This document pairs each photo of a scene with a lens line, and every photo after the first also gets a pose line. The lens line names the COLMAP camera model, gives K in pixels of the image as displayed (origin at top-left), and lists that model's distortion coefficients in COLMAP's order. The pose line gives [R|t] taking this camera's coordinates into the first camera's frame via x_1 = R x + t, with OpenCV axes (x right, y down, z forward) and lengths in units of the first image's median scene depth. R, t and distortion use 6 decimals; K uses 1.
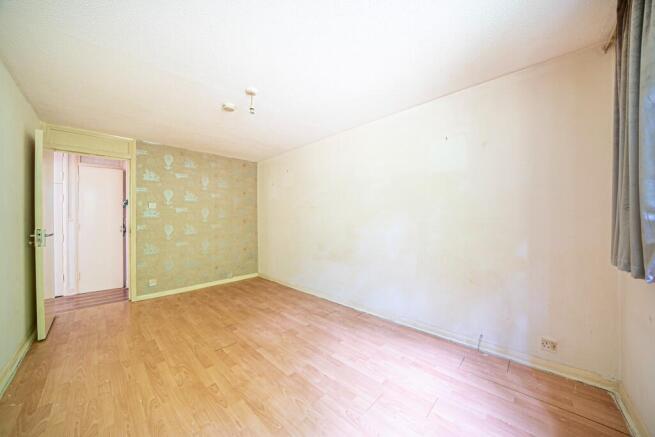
lens RADIAL K [[225.4, 0, 327.4], [0, 225.4, 219.2], [0, 0, 1]] dist [-0.021917, 0.000271]
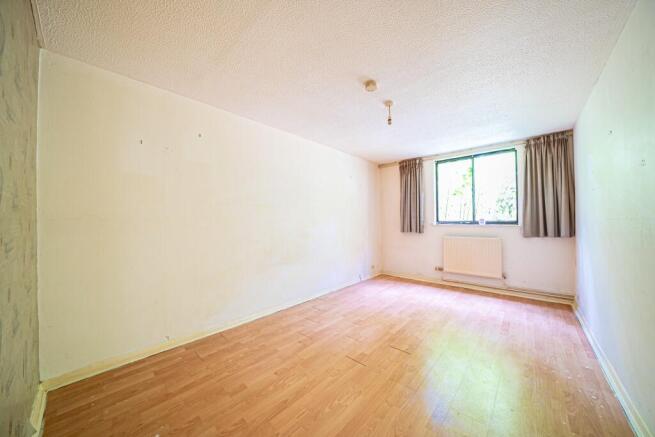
lens RADIAL K [[225.4, 0, 326.2], [0, 225.4, 220.1], [0, 0, 1]] dist [-0.021917, 0.000271]
pose [[-0.018149, 0.005571, 0.999820, -1.141451], [0.004773, 0.999974, -0.005485, 0.009482], [-0.999824, 0.004672, -0.018175, 1.066870]]
